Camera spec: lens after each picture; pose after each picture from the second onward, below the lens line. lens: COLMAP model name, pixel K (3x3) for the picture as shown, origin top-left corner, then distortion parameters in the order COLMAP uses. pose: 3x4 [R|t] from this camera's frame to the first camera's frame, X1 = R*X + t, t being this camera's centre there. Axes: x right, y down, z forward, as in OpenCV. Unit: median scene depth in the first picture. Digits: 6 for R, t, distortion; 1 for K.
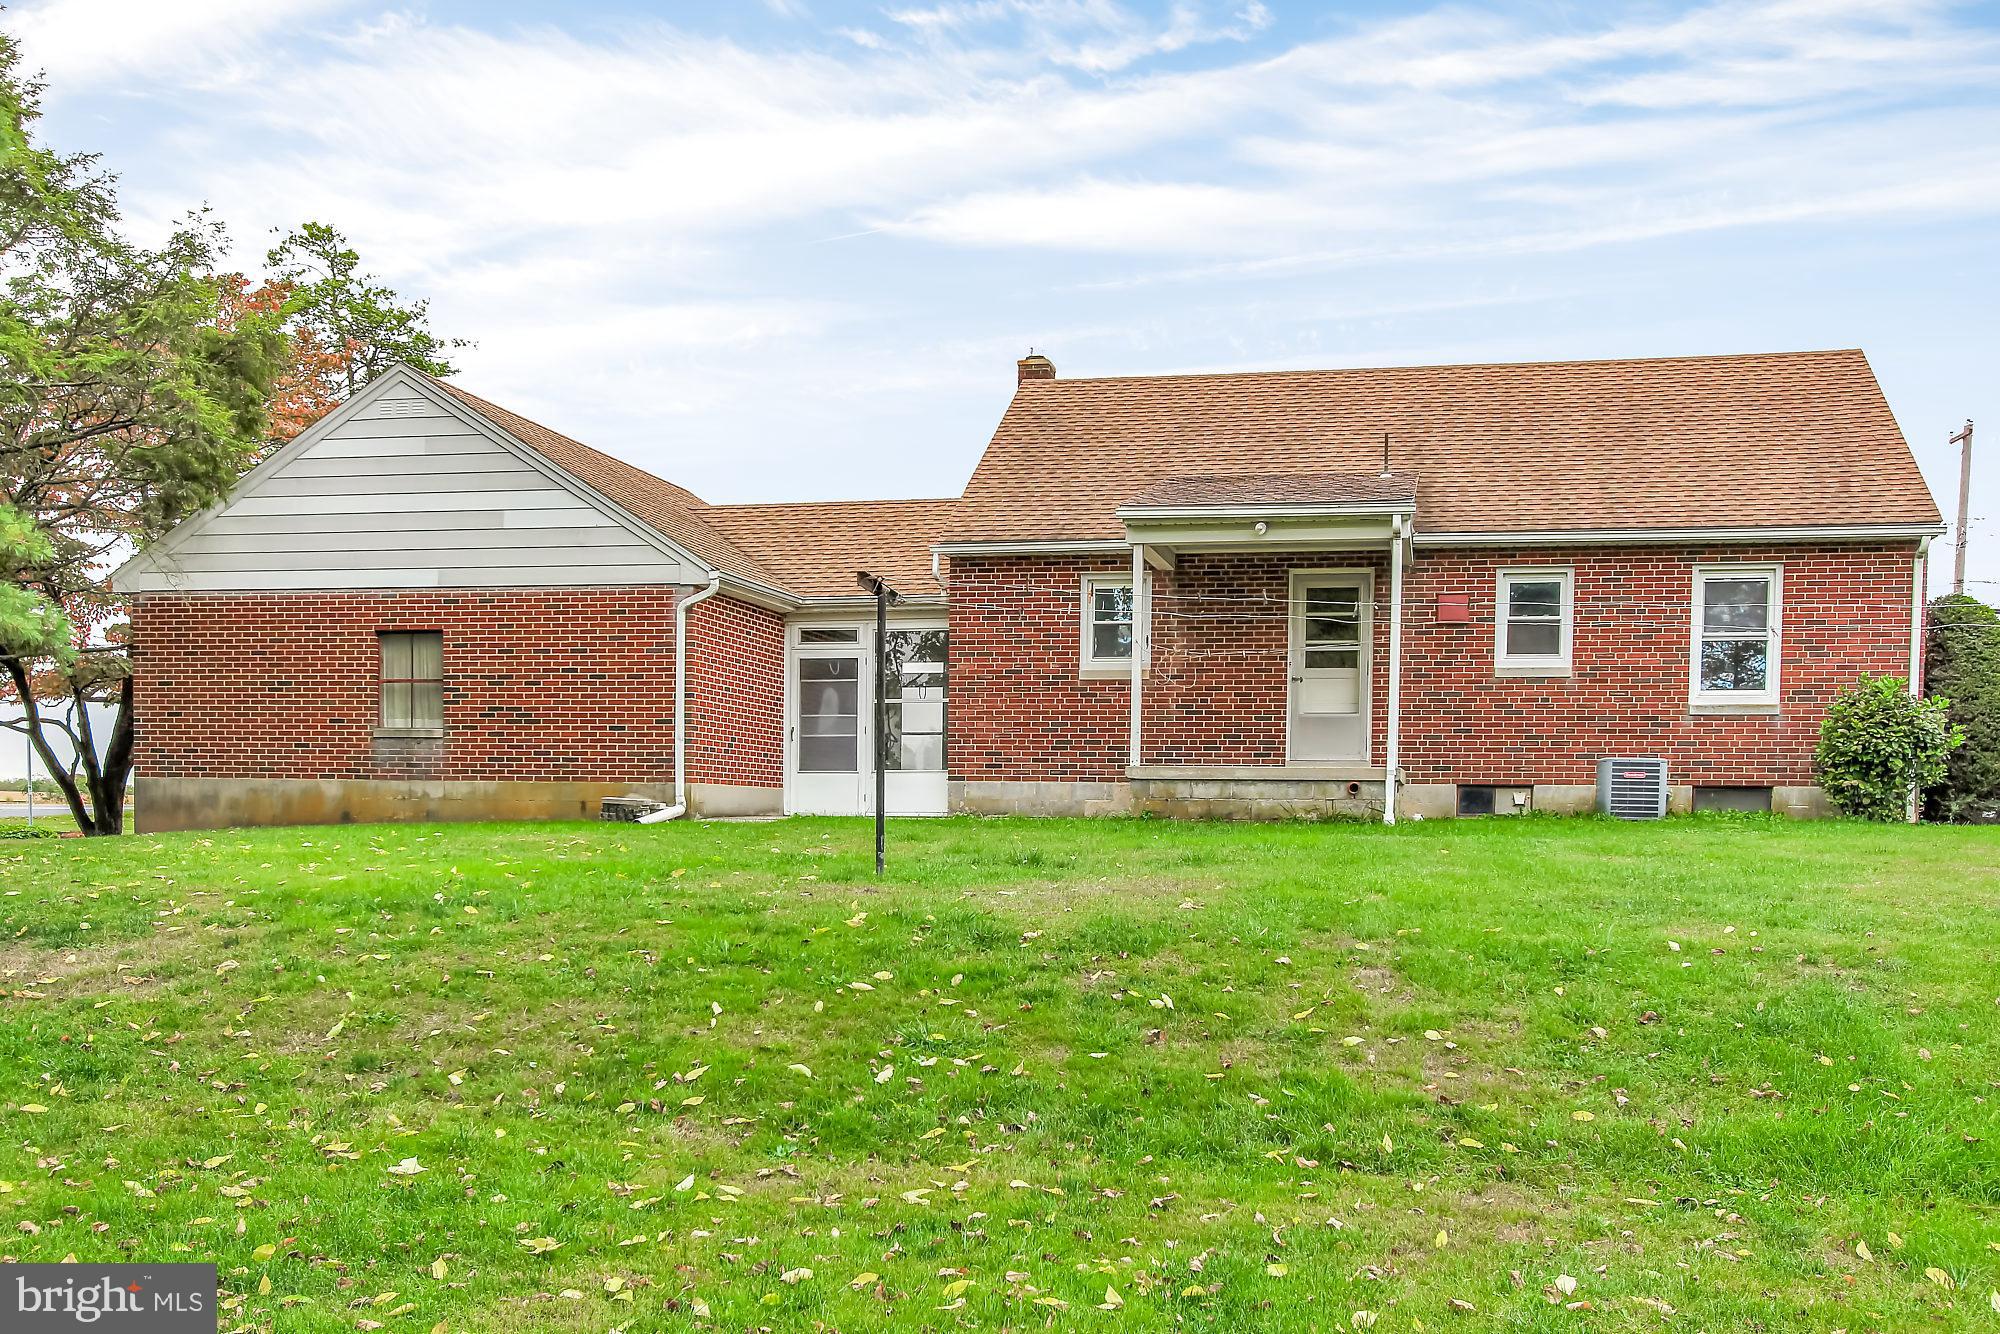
lens RADIAL K [[1958.4, 0, 999.1], [0, 1958.4, 859.4], [0, 0, 1]] dist [-0.002930, 0.005753]
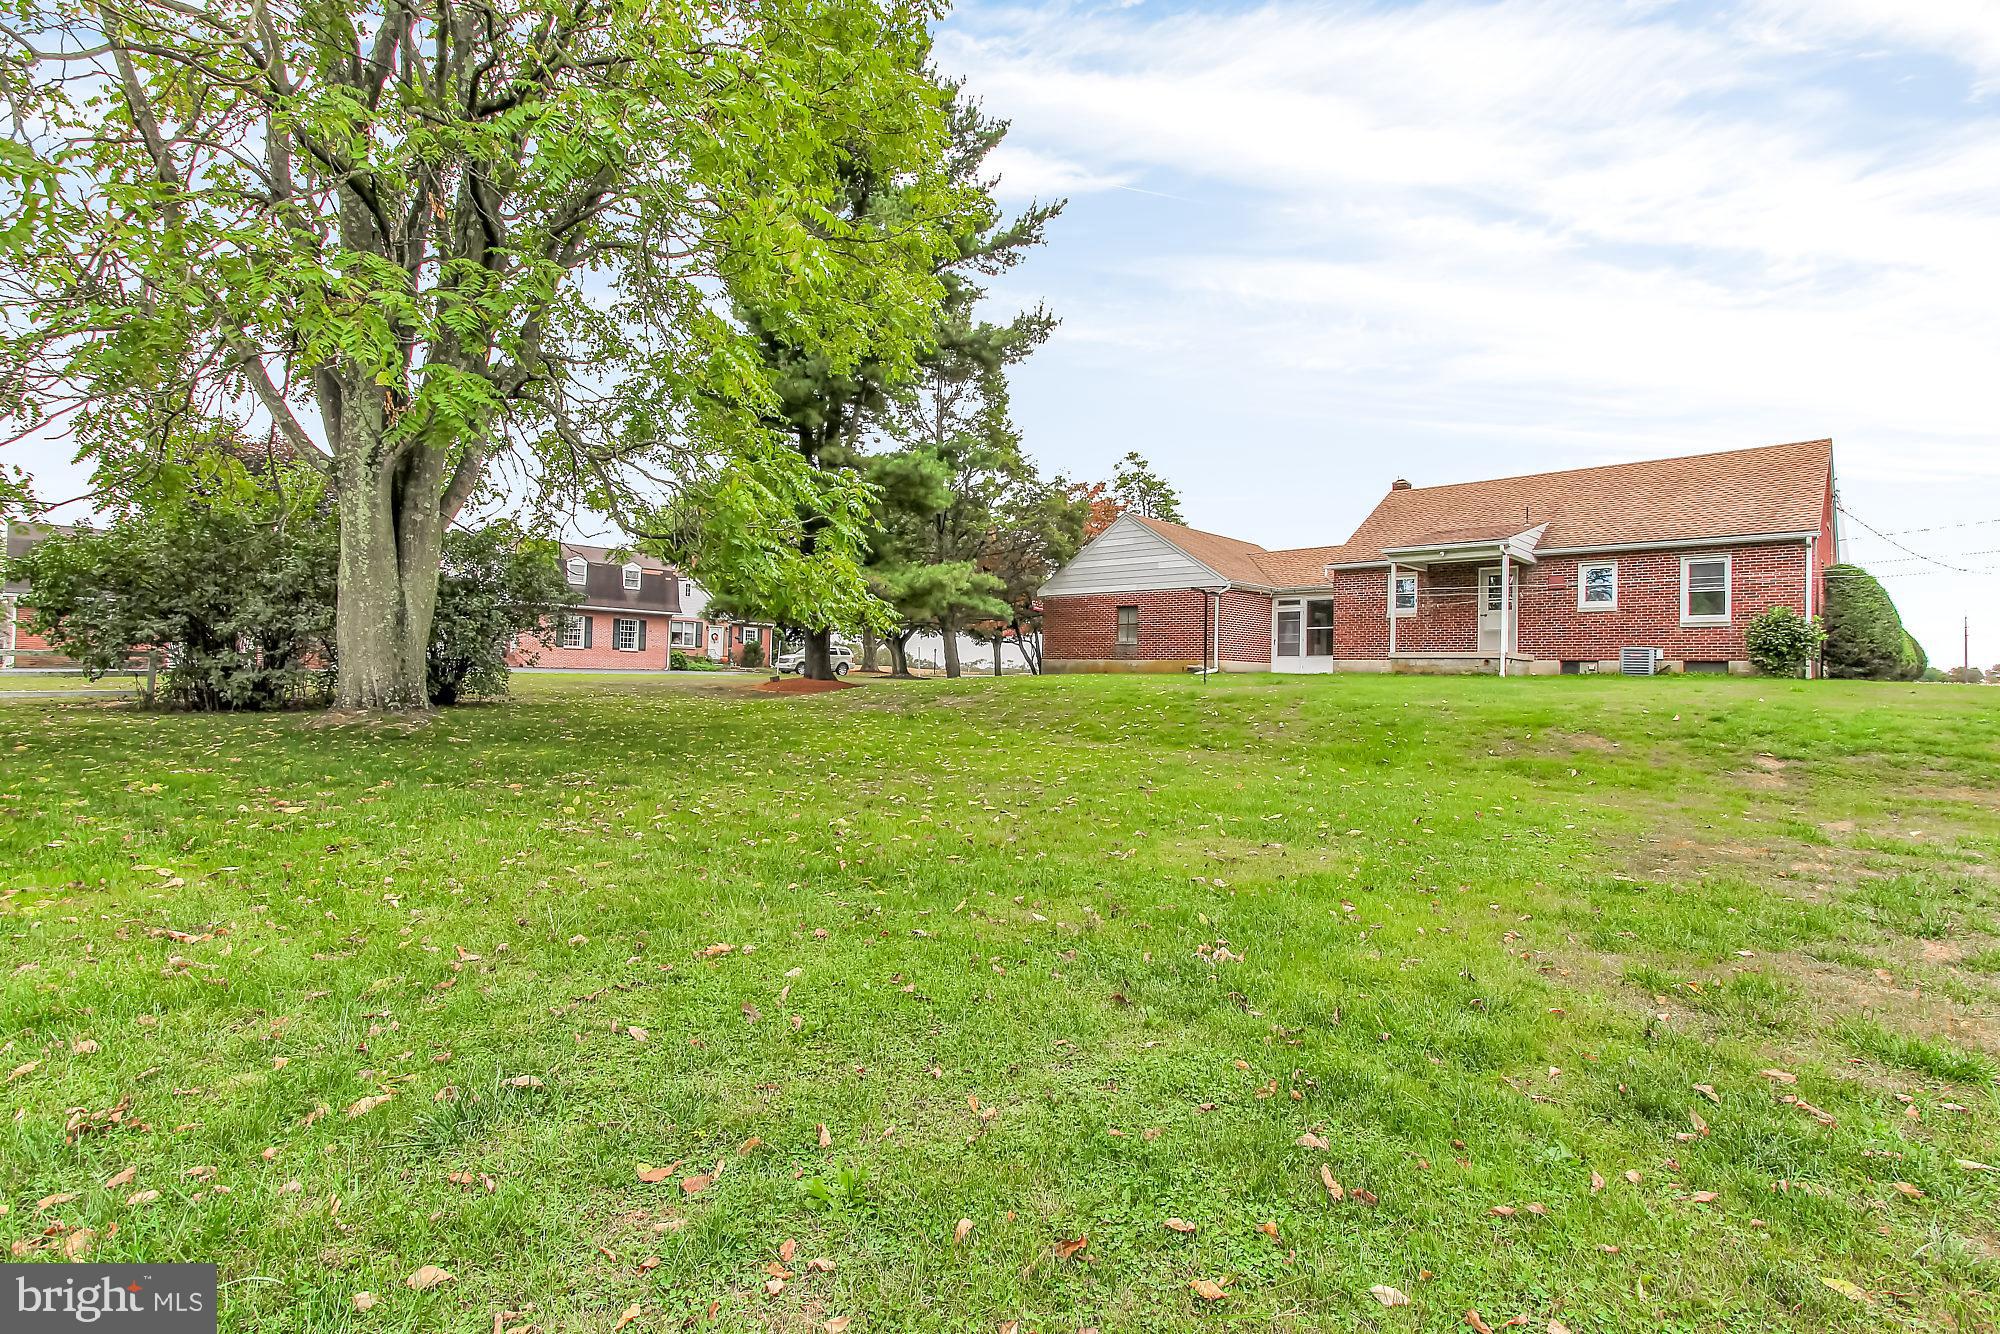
lens RADIAL K [[910.8, 0, 1003.8], [0, 910.8, 677.8], [0, 0, 1]] dist [0.002780, 0.001525]
pose [[0.855837, 0.008752, -0.517171, 0.230576], [-0.024329, 0.999431, -0.023348, 0.021222], [0.516673, 0.032564, 0.855563, -0.216477]]
